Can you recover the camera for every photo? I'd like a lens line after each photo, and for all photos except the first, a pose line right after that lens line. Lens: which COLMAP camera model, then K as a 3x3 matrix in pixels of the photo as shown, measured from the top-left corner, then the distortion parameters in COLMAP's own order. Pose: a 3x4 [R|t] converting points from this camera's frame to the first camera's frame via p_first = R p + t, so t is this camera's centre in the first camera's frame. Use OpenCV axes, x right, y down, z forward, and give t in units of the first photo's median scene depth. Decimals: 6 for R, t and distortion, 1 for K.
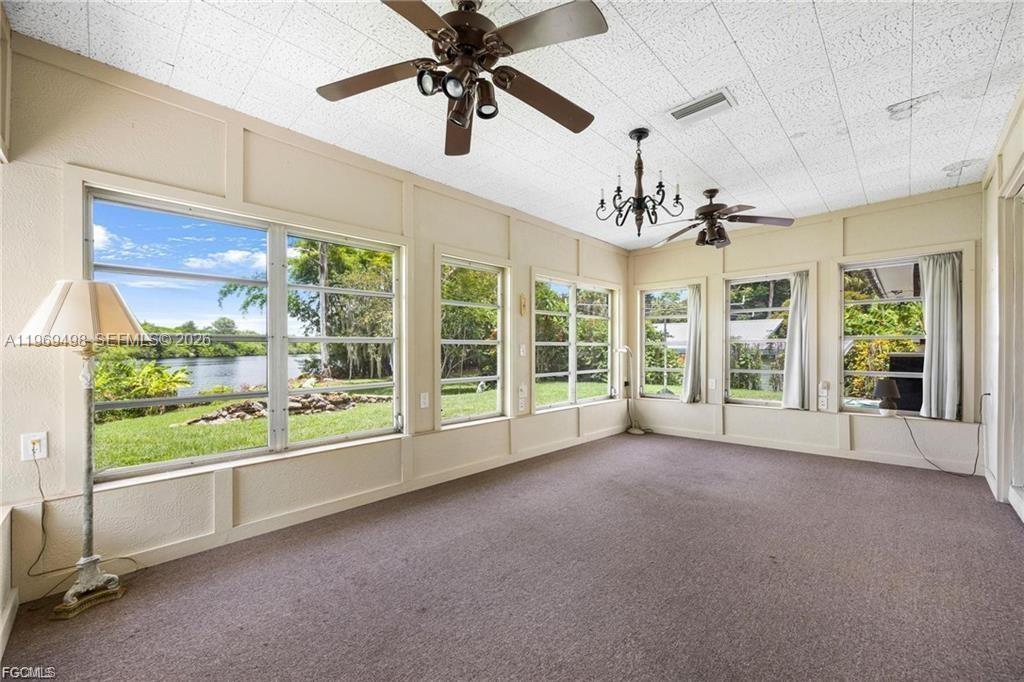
lens RADIAL K [[406.4, 0, 516.2], [0, 406.4, 346.2], [0, 0, 1]] dist [0.007727, -0.000571]
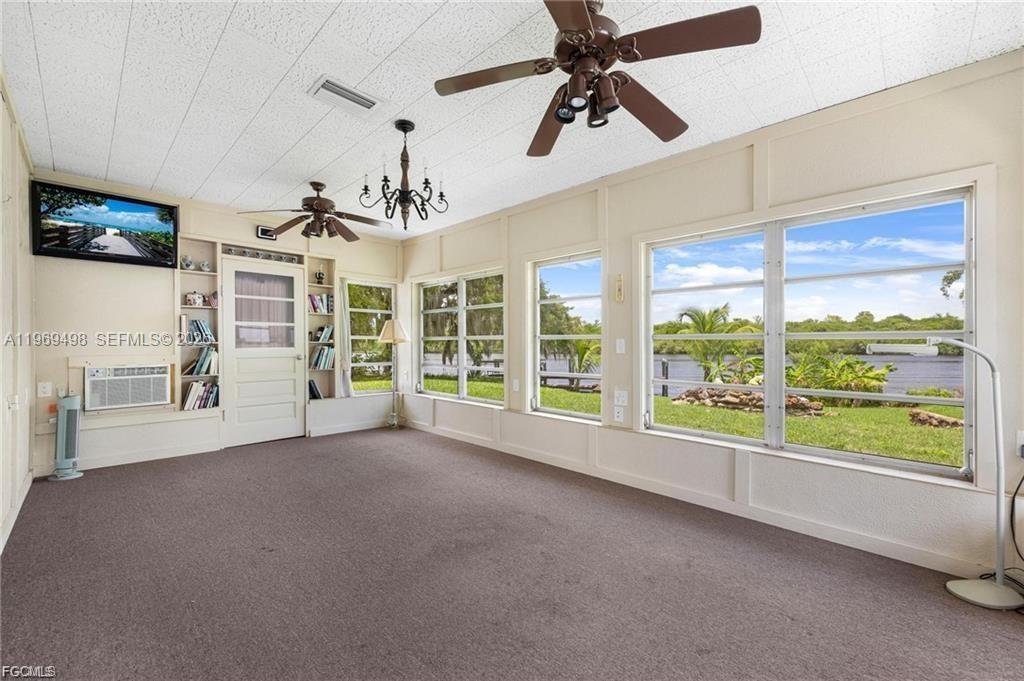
lens RADIAL K [[406.4, 0, 511.5], [0, 406.4, 341.7], [0, 0, 1]] dist [0.007727, -0.000571]
pose [[0.013008, -0.000129, -0.999915, 0.447957], [0.000311, 1.000000, -0.000125, 0.001183], [0.999915, -0.000309, 0.013008, 0.431330]]
